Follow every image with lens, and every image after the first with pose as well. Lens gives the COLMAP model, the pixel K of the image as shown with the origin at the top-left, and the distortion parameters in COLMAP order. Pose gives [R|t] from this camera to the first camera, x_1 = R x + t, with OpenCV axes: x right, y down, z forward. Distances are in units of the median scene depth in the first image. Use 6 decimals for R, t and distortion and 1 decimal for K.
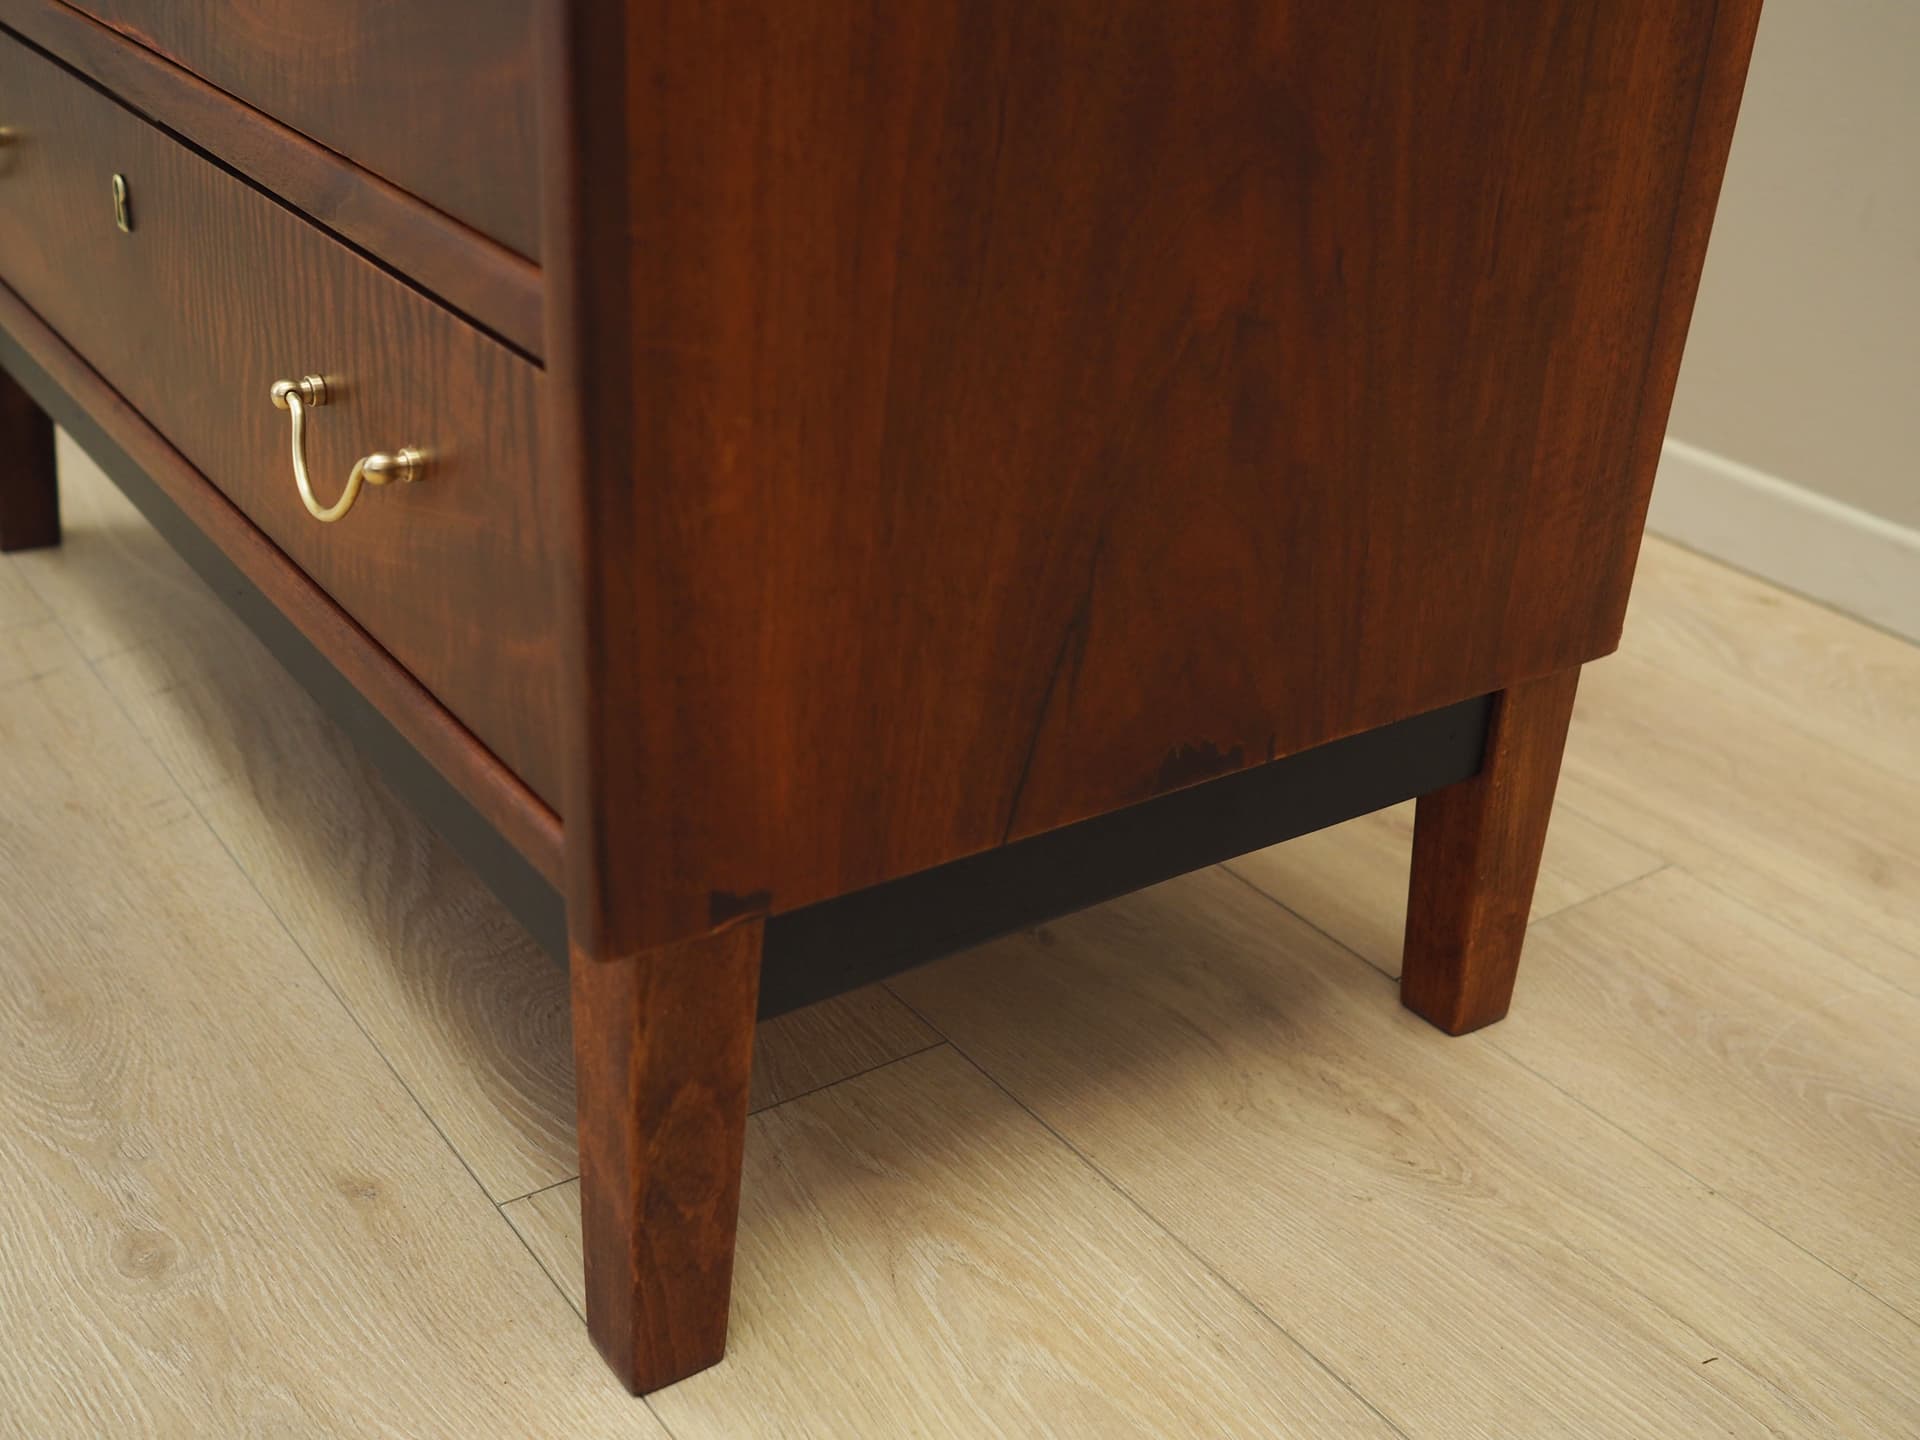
lens RADIAL K [[2062.4, 0, 979.7], [0, 2062.4, 722.9], [0, 0, 1]] dist [-0.022244, 0.000000]
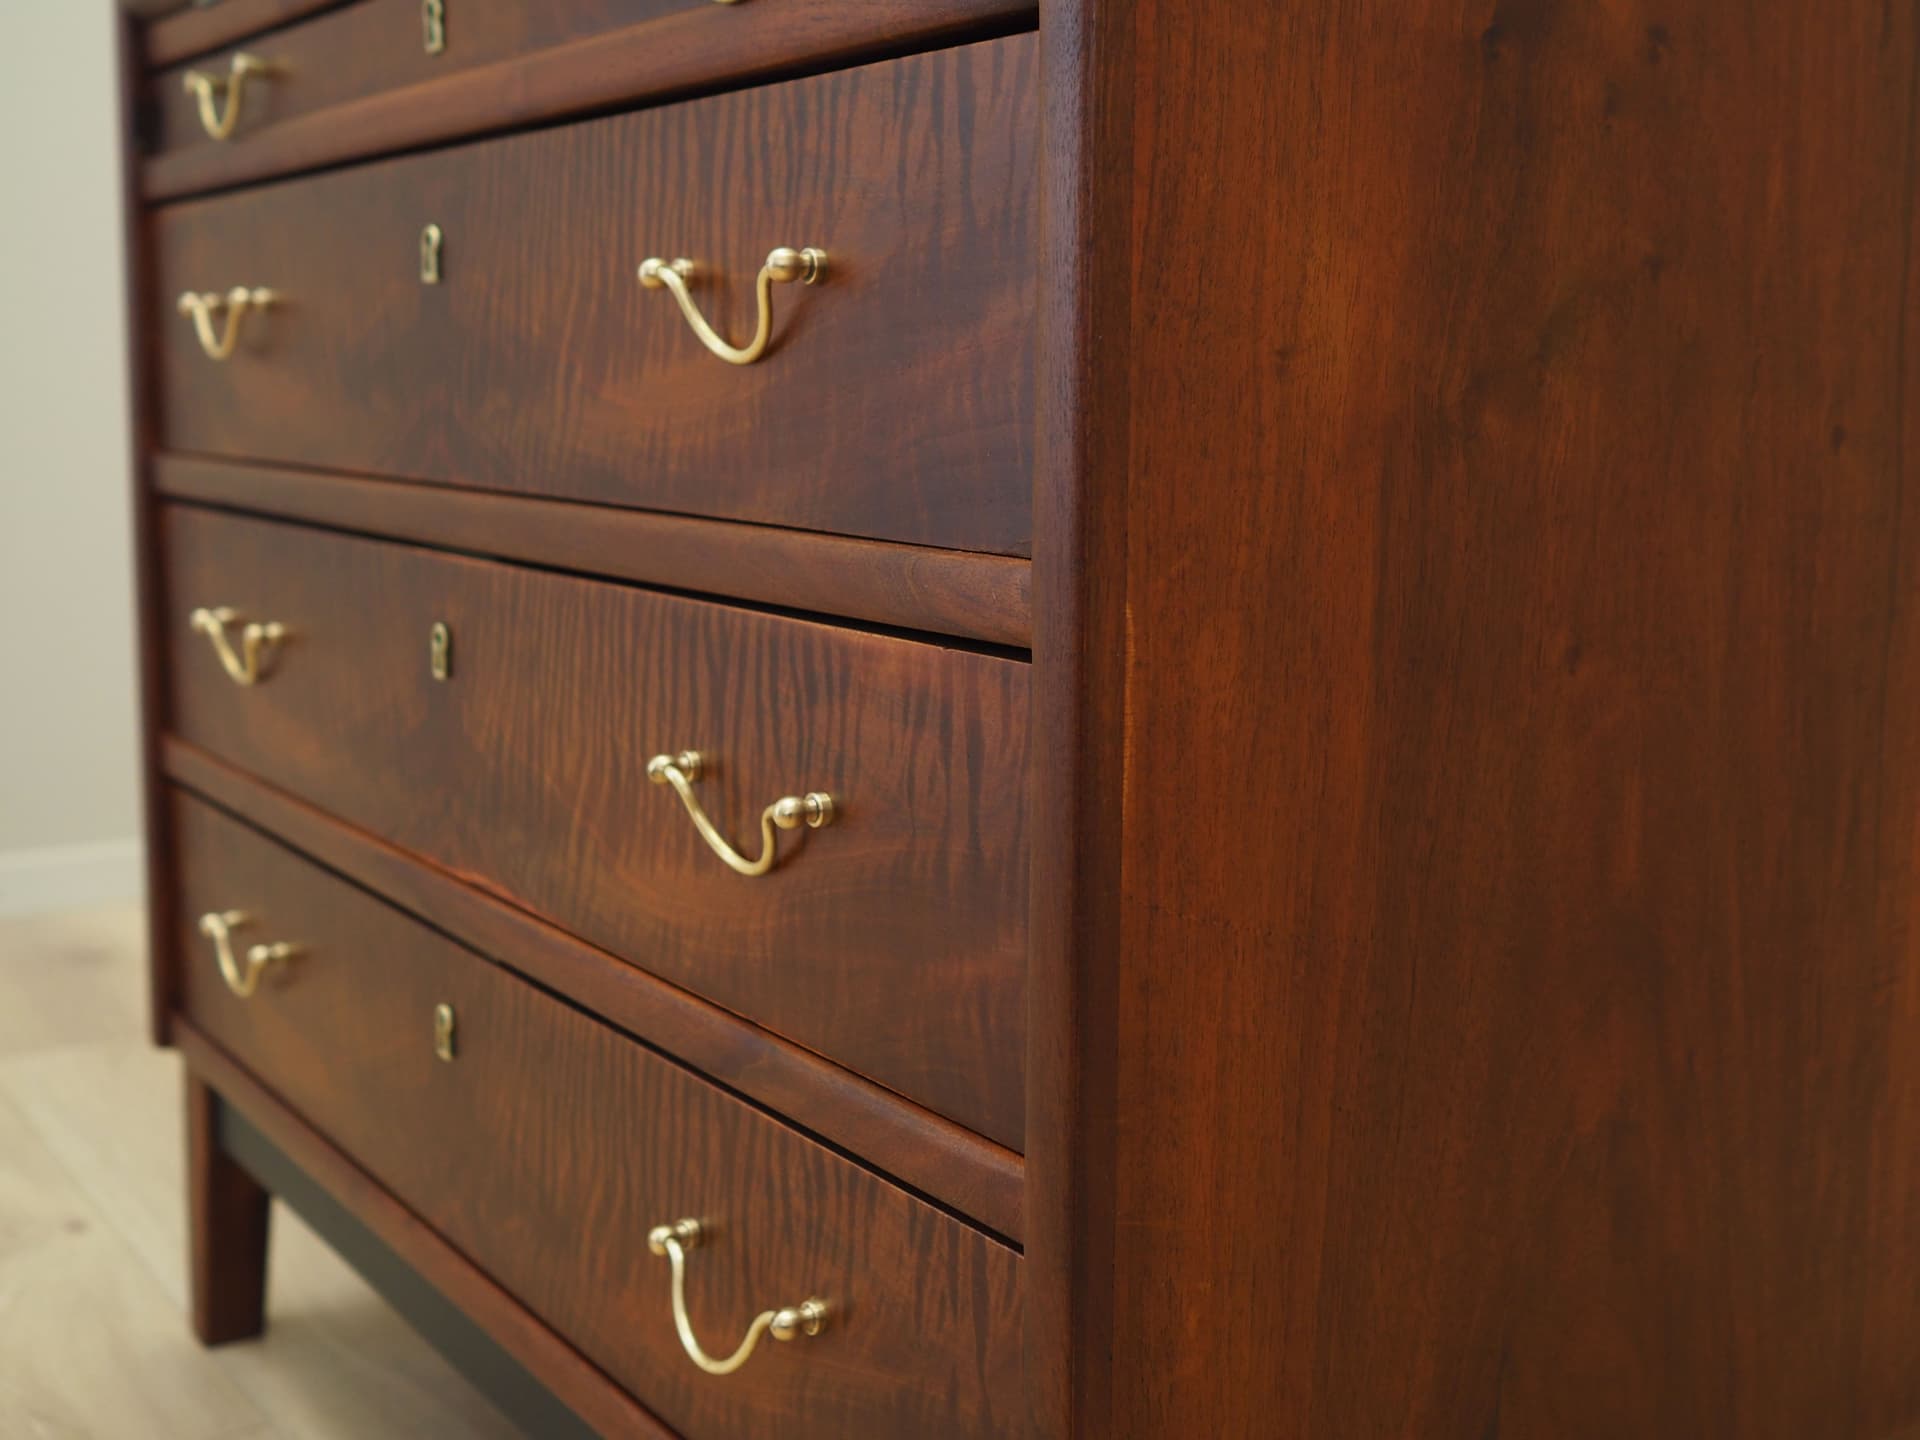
lens RADIAL K [[2103.2, 0, 1042.0], [0, 2103.2, 669.0], [0, 0, 1]] dist [-0.032383, 0.000000]
pose [[0.998267, -0.058668, 0.004597, -0.151767], [0.056831, 0.940845, -0.334038, -0.075081], [0.015272, 0.333720, 0.942548, -0.081286]]
